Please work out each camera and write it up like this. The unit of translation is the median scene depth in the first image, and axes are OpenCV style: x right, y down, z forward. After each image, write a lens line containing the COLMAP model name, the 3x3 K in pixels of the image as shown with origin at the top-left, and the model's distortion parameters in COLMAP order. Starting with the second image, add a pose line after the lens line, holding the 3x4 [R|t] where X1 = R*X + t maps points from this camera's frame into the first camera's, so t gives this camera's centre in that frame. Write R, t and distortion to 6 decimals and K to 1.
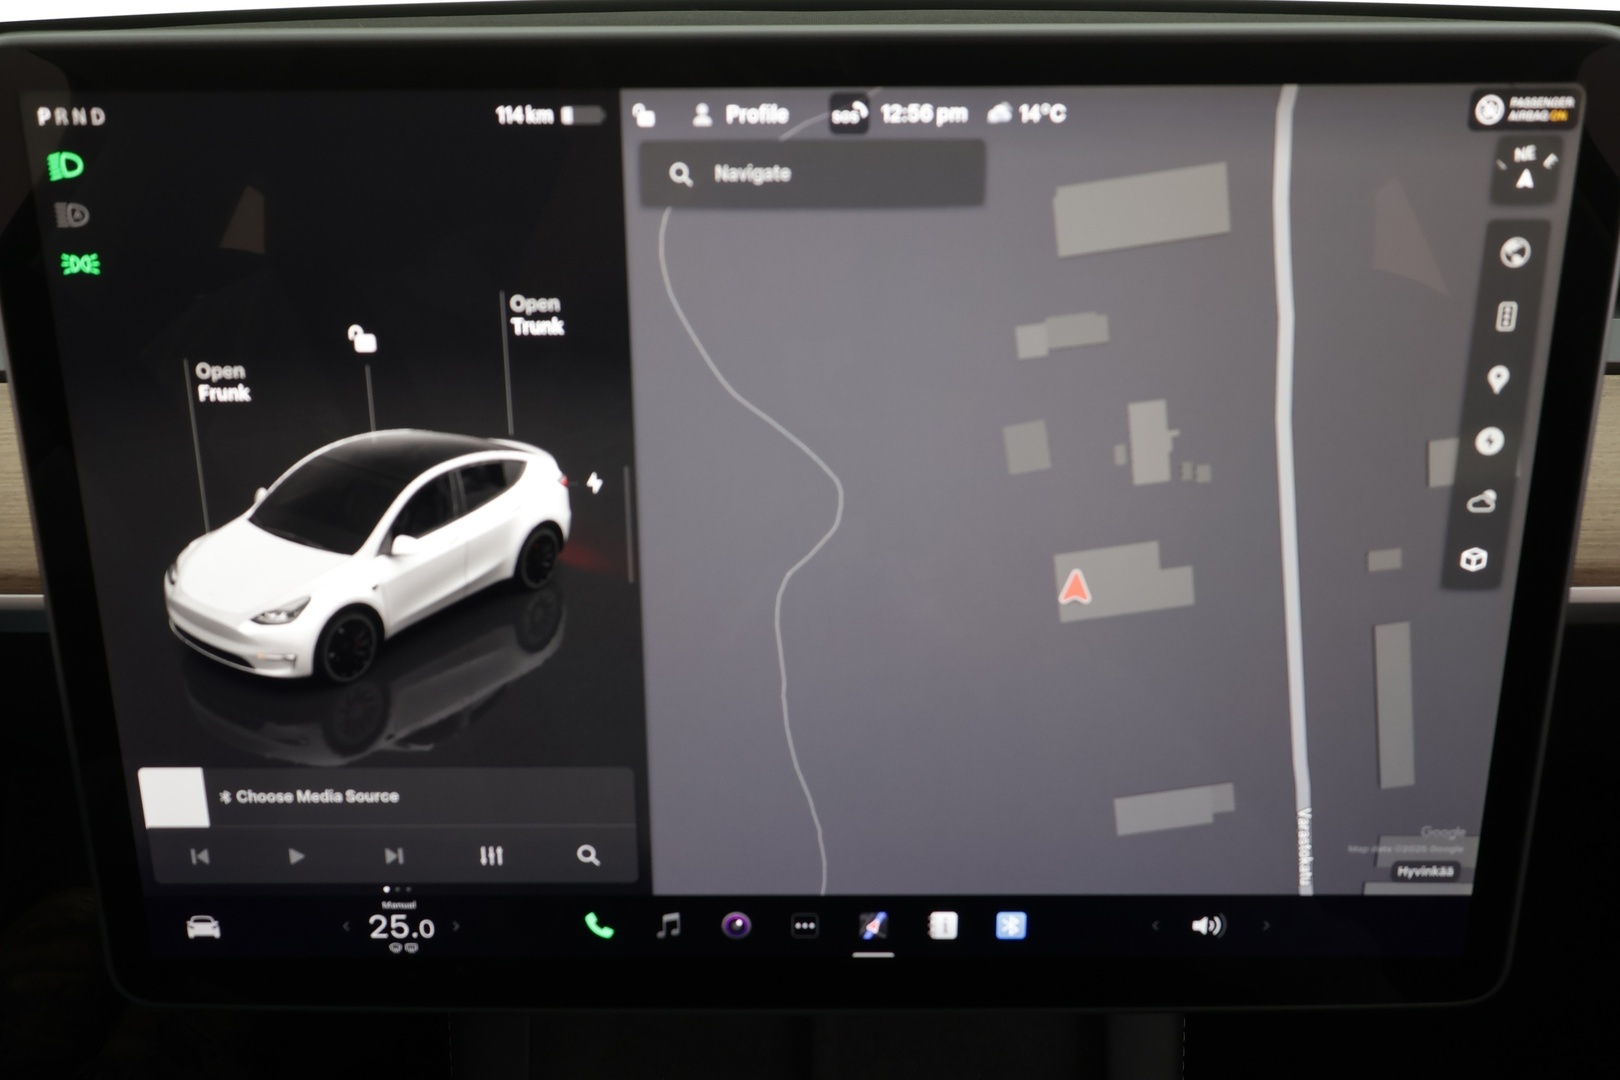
lens RADIAL K [[1277.1, 0, 808.9], [0, 1277.1, 541.9], [0, 0, 1]] dist [0.007012, -0.000025]
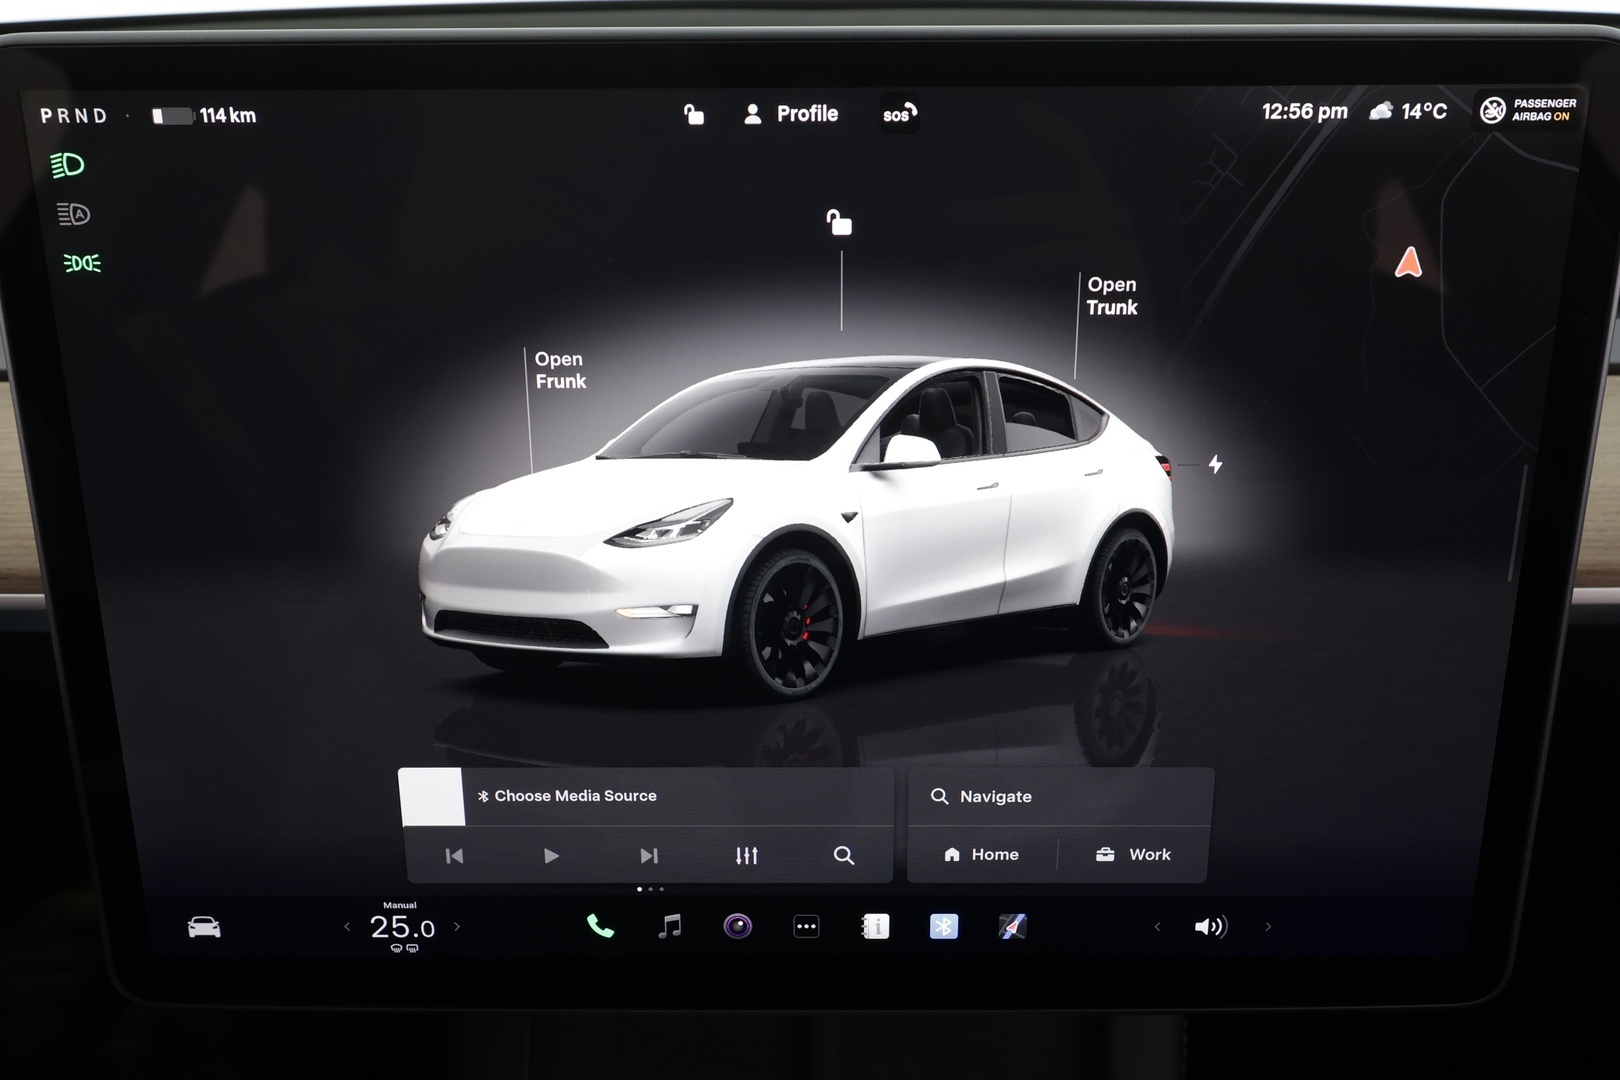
lens RADIAL K [[1278.7, 0, 811.2], [0, 1278.7, 540.1], [0, 0, 1]] dist [0.005886, 0.000739]
pose [[0.999999, 0.001258, 0.000772, -0.199050], [-0.001257, 0.999998, -0.001417, 0.000624], [-0.000774, 0.001416, 0.999999, 0.001419]]
